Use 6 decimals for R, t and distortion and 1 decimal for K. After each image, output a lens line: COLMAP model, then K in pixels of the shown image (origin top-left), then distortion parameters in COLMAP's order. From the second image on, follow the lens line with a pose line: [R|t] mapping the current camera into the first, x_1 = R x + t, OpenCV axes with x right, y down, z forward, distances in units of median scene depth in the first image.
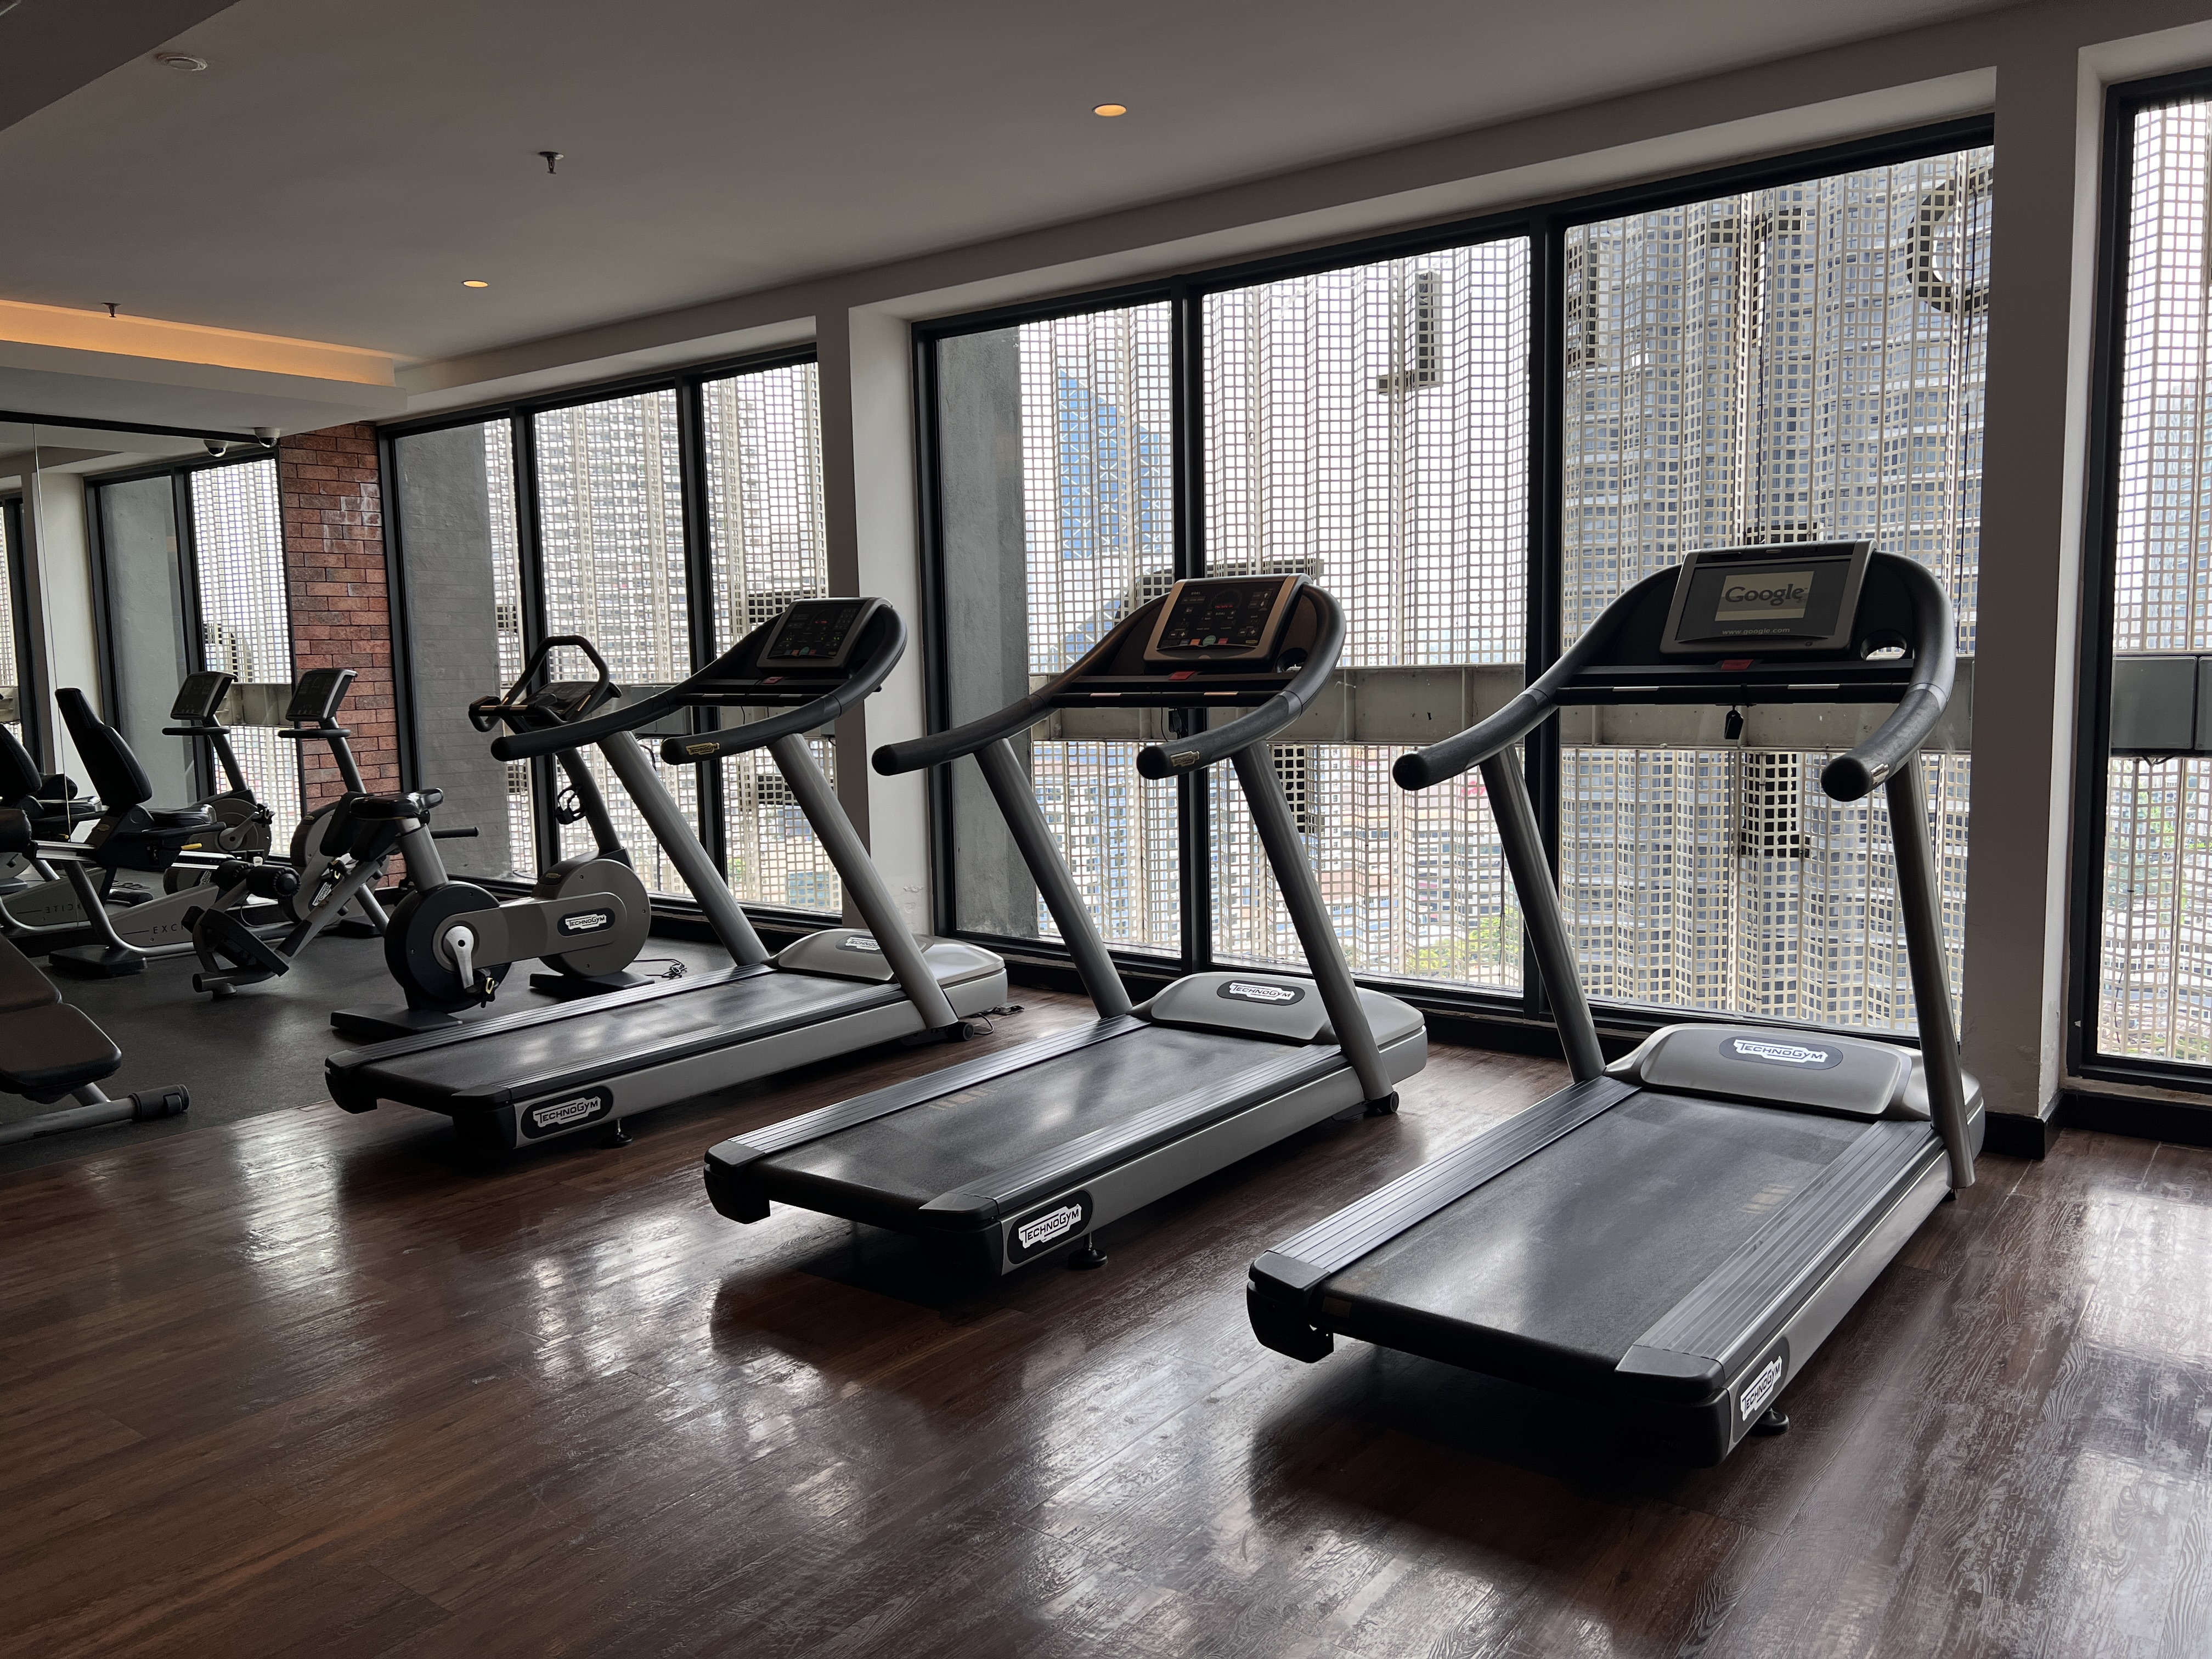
lens RADIAL K [[1665.3, 0, 1116.0], [0, 1665.3, 848.9], [0, 0, 1]] dist [0.058796, -0.064505]
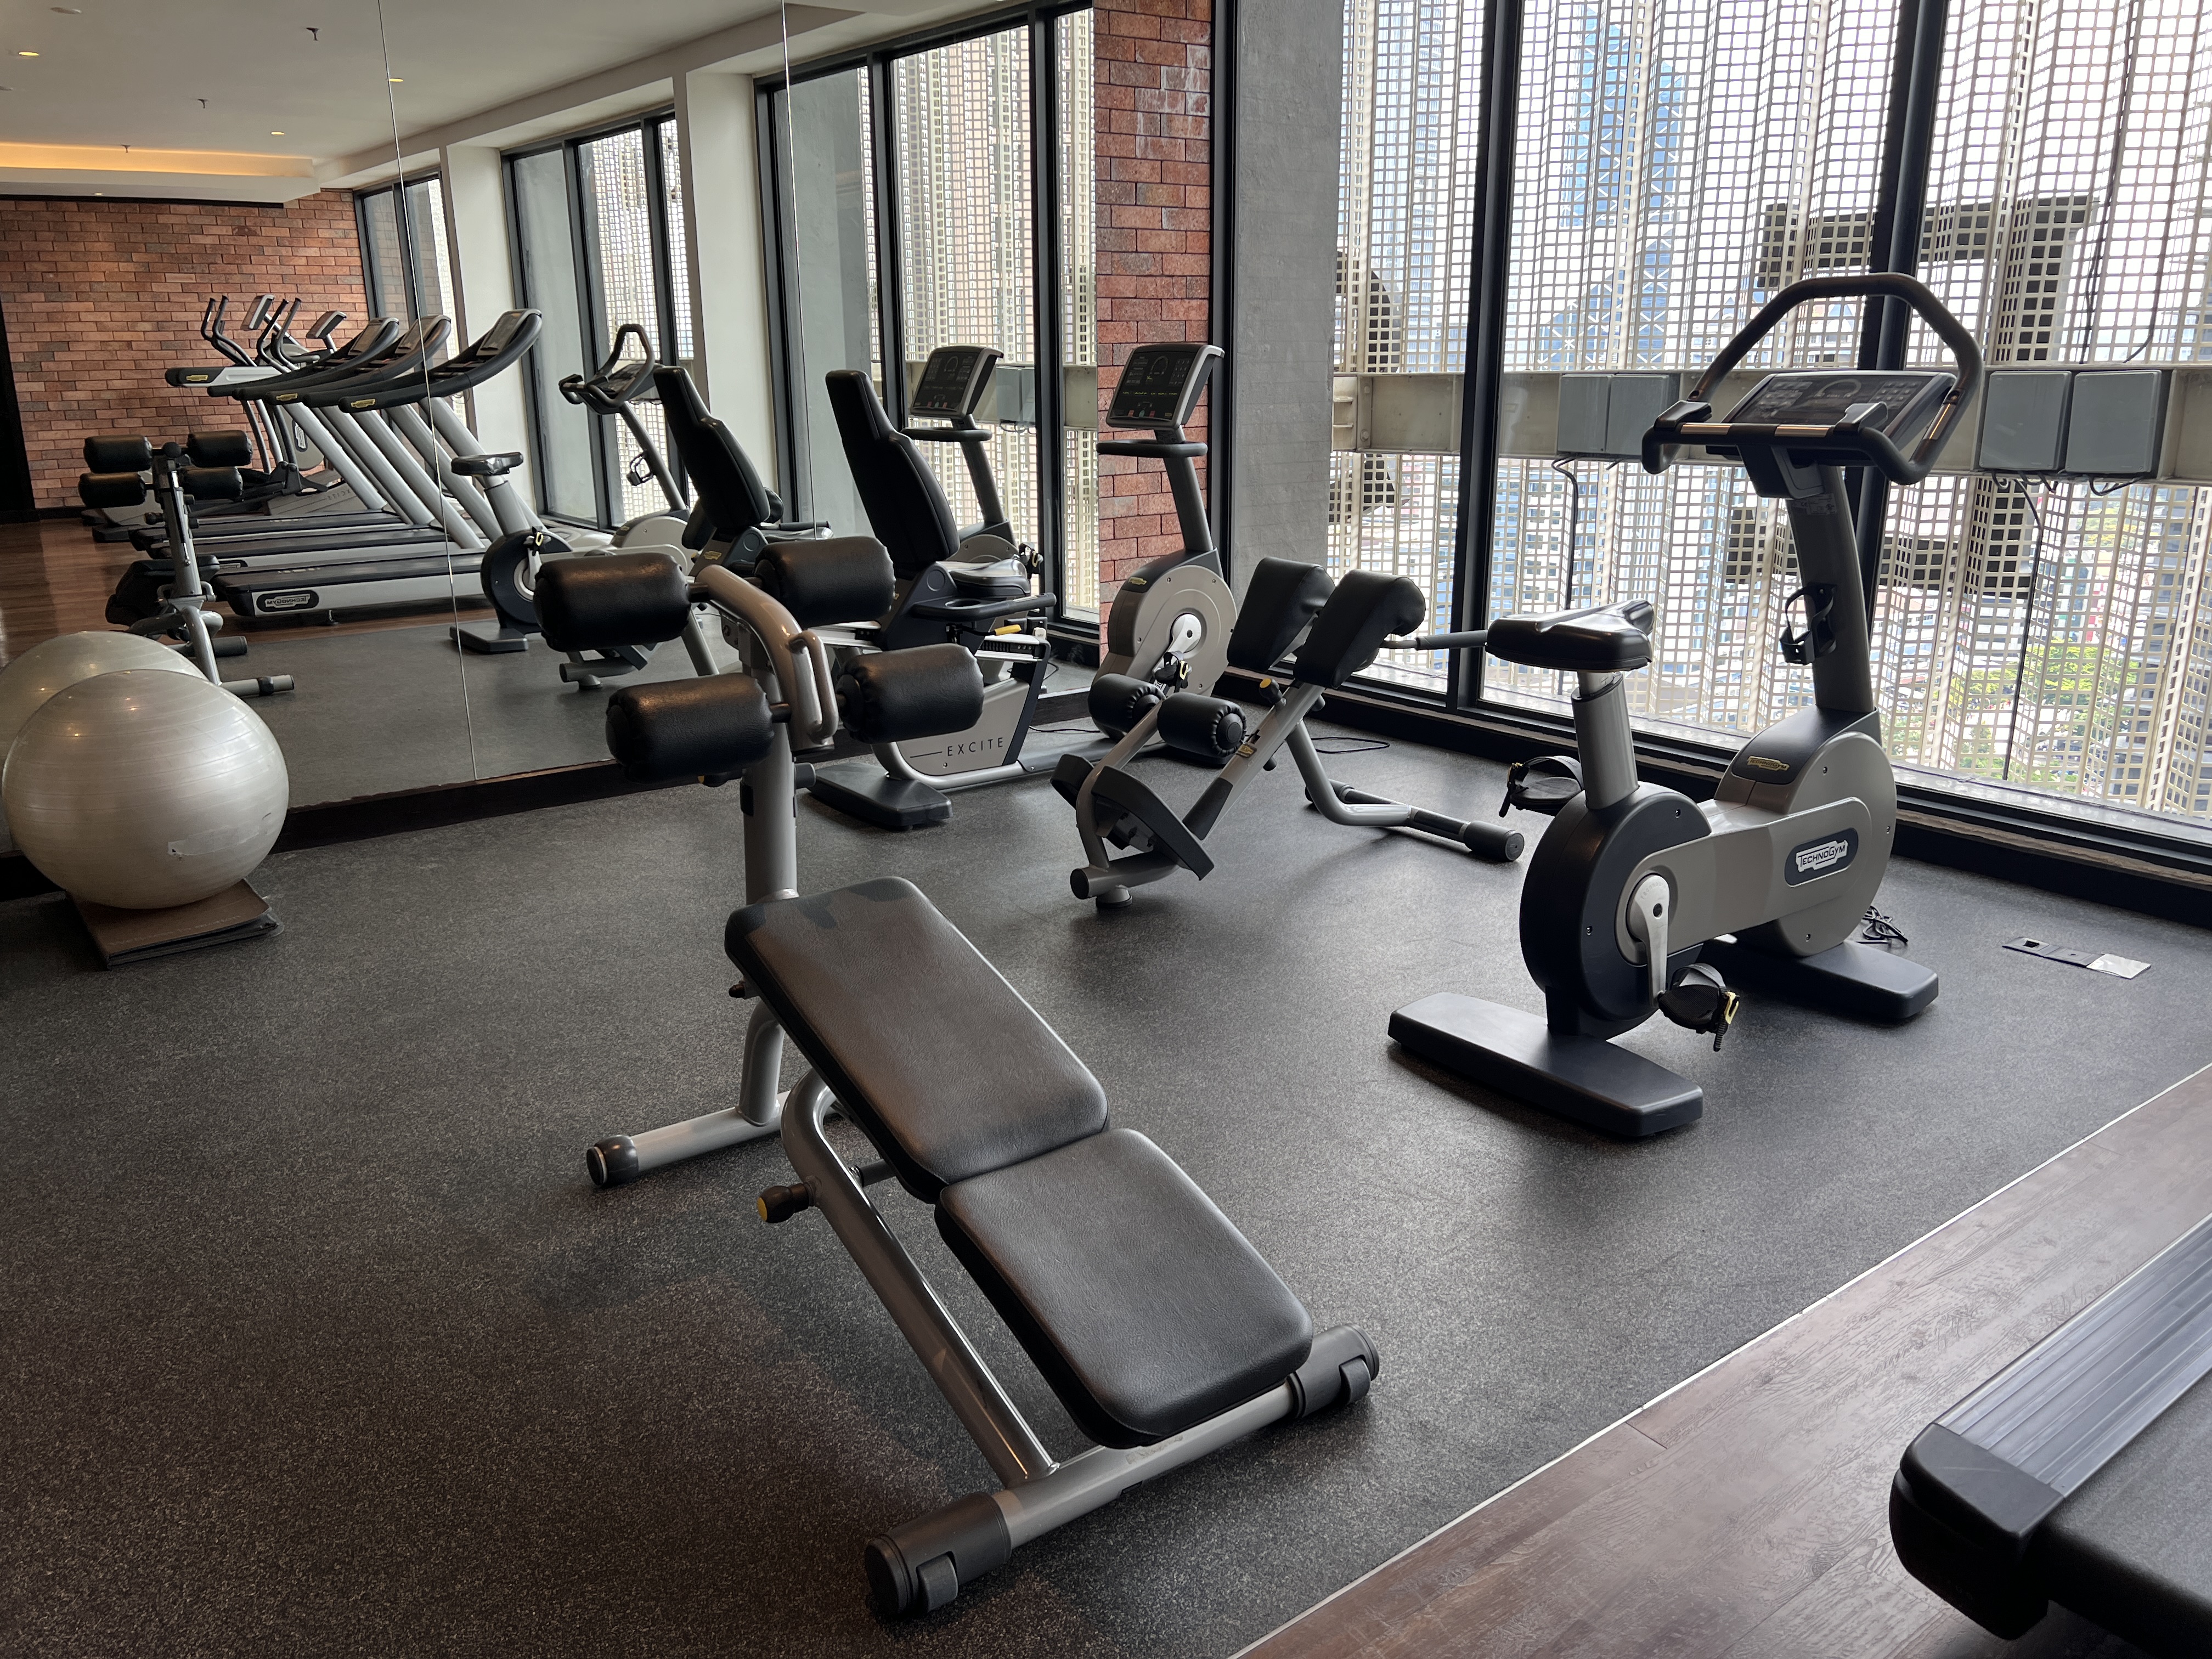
lens RADIAL K [[1665.3, 0, 1104.3], [0, 1665.3, 827.1], [0, 0, 1]] dist [0.058796, -0.064505]
pose [[0.963172, 0.082707, -0.255848, -0.300900], [-0.037113, 0.983303, 0.178152, -0.036952], [0.266311, -0.162095, 0.950160, 0.342222]]
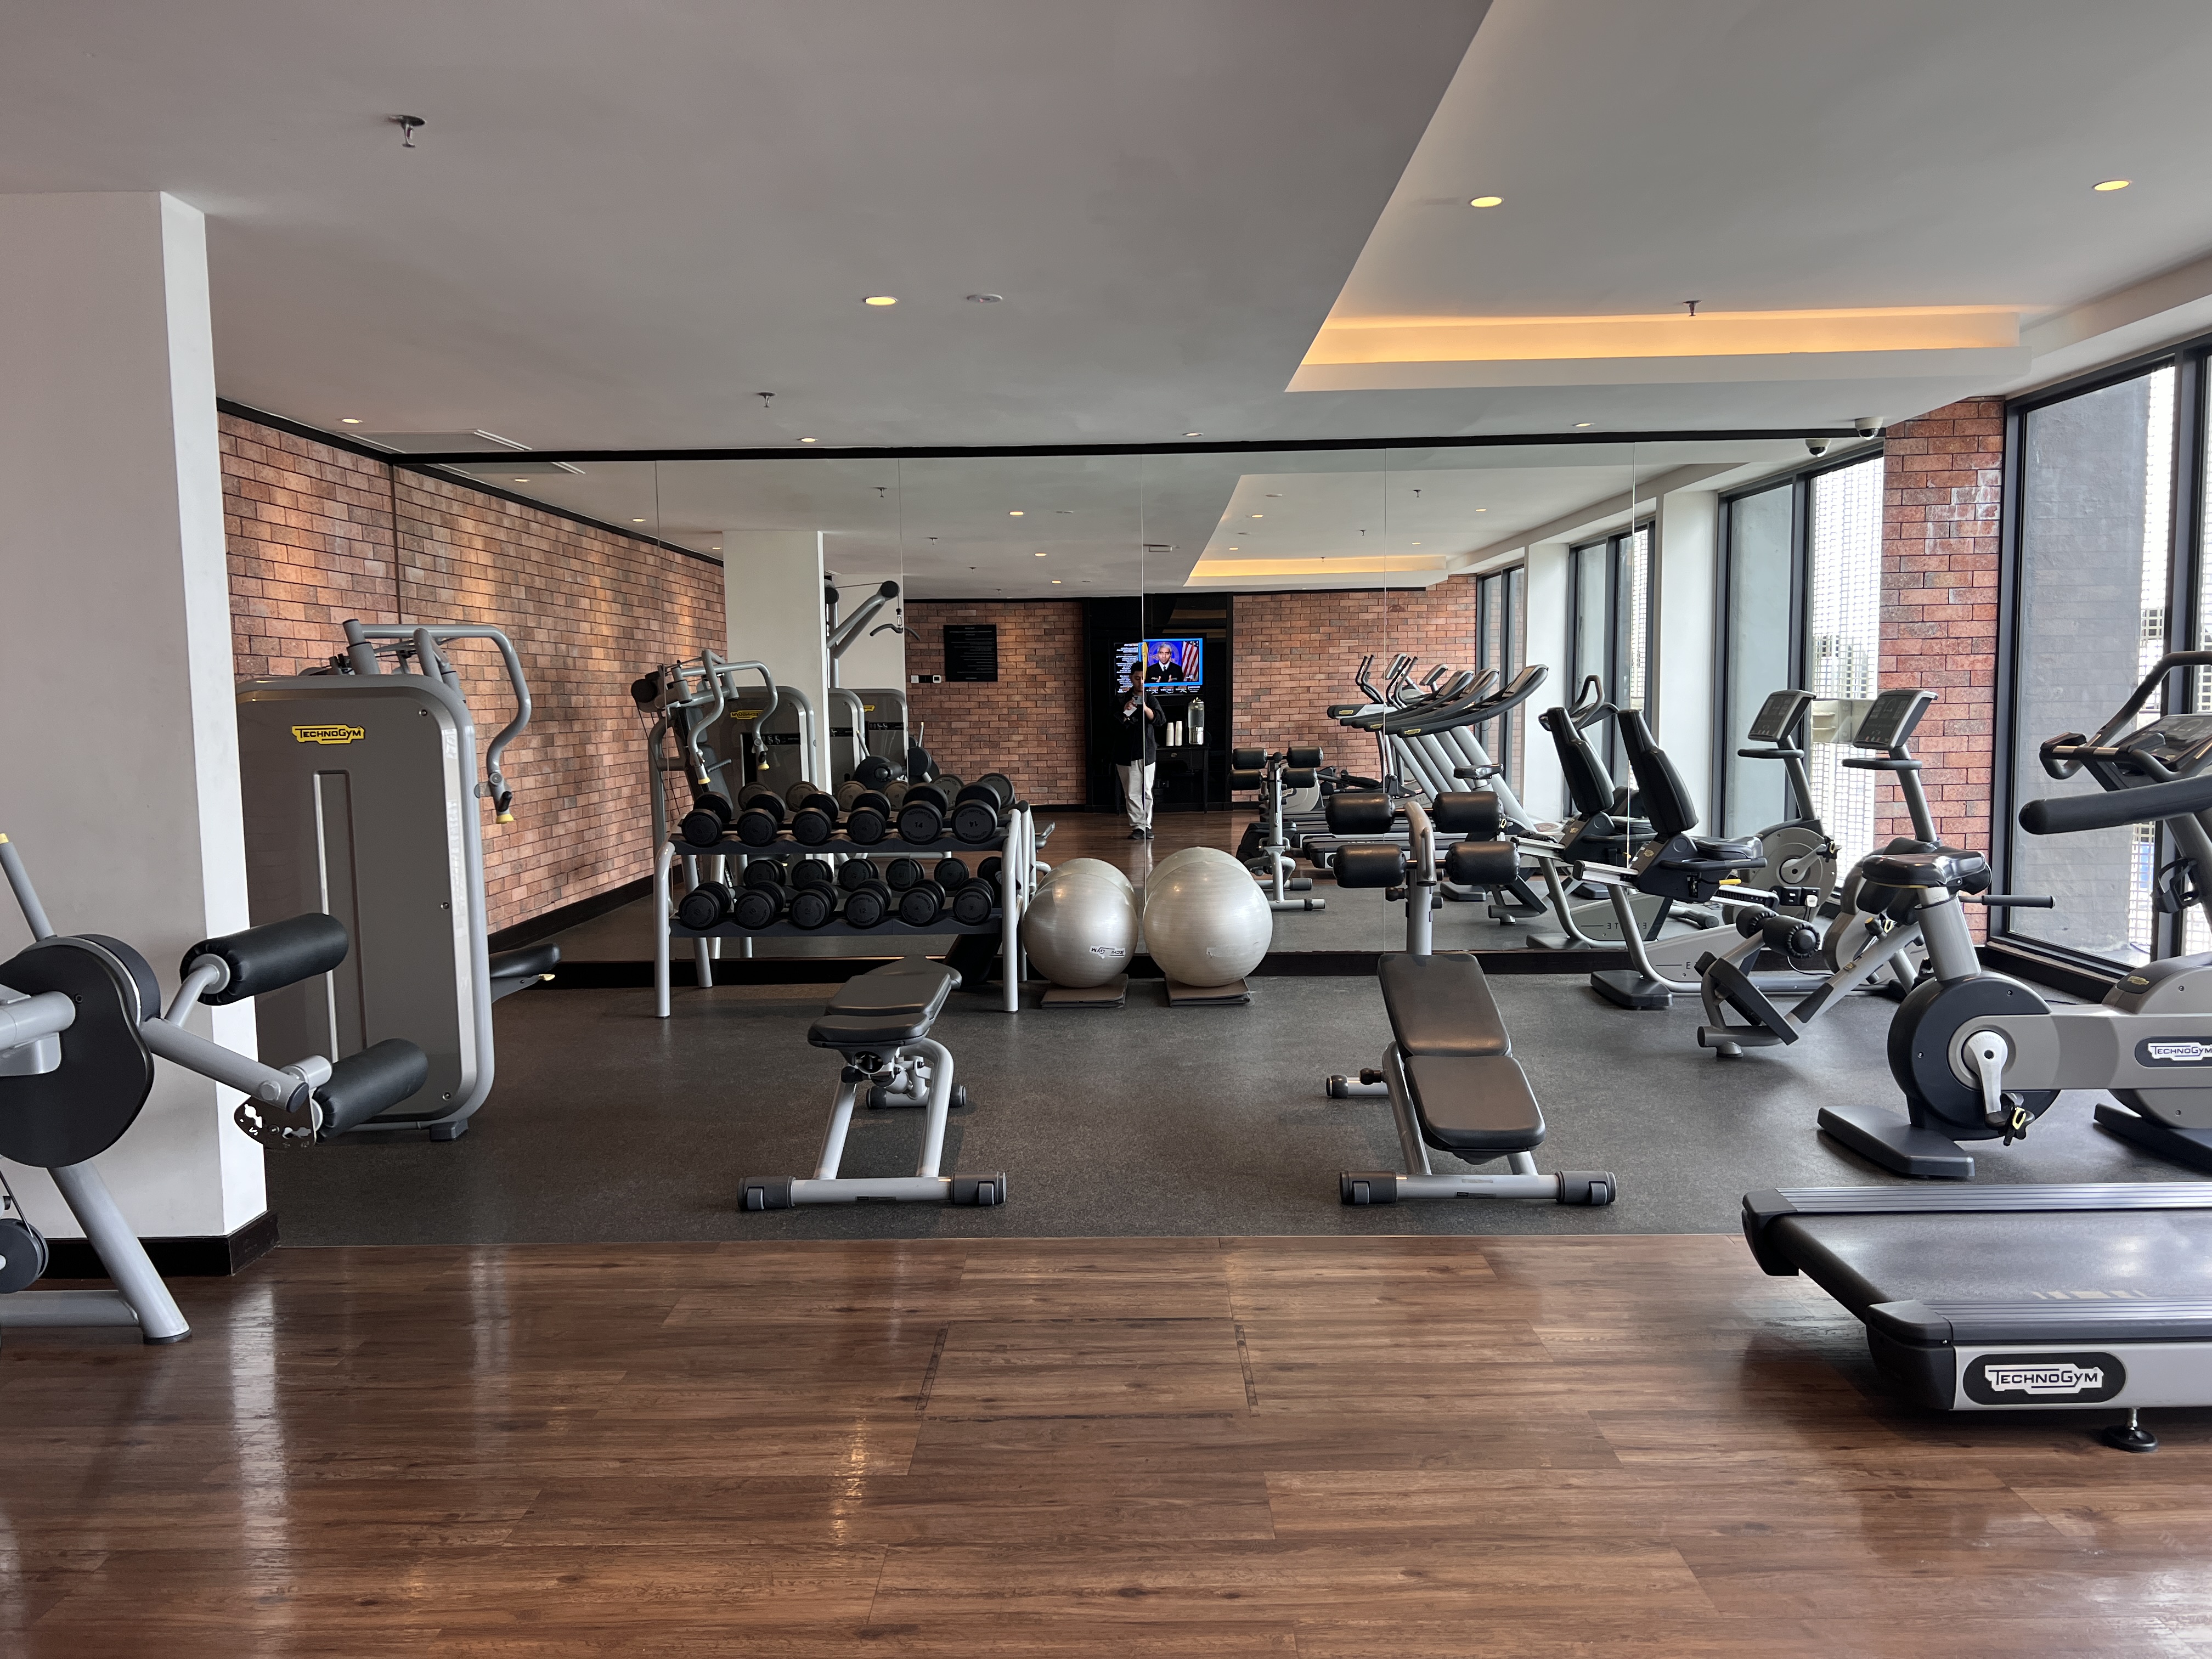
lens RADIAL K [[1665.3, 0, 1076.4], [0, 1665.3, 842.9], [0, 0, 1]] dist [0.058796, -0.064505]
pose [[0.586438, 0.081491, -0.805884, -0.014909], [-0.085643, 0.995587, 0.038352, -0.024378], [0.805453, 0.046528, 0.590830, 0.143841]]
